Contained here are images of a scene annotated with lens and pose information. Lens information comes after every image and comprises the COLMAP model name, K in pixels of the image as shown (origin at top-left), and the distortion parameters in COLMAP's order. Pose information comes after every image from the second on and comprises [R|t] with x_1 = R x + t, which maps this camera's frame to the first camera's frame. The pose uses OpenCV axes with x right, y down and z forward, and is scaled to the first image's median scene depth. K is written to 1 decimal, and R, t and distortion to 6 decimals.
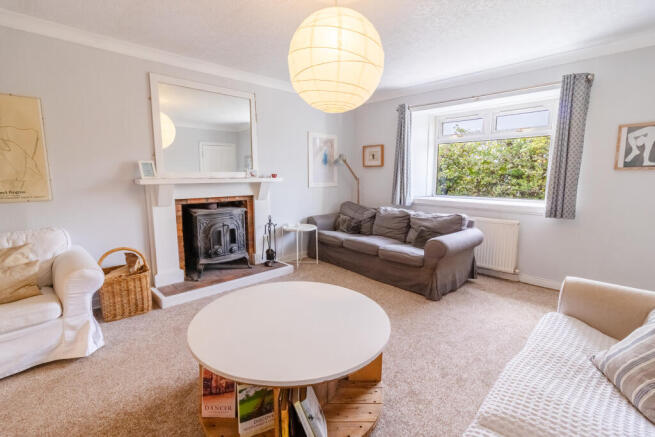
lens RADIAL K [[303.6, 0, 327.6], [0, 303.6, 217.9], [0, 0, 1]] dist [0.006009, 0.000652]
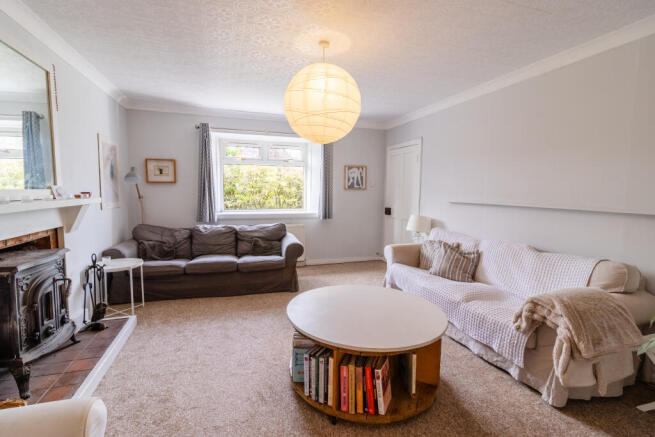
lens RADIAL K [[303.6, 0, 325.0], [0, 303.6, 215.1], [0, 0, 1]] dist [0.006009, 0.000652]
pose [[0.441958, -0.075438, 0.893858, -0.564147], [0.119696, 0.992506, 0.024581, -0.049480], [-0.889014, 0.096127, 0.447676, 0.235917]]
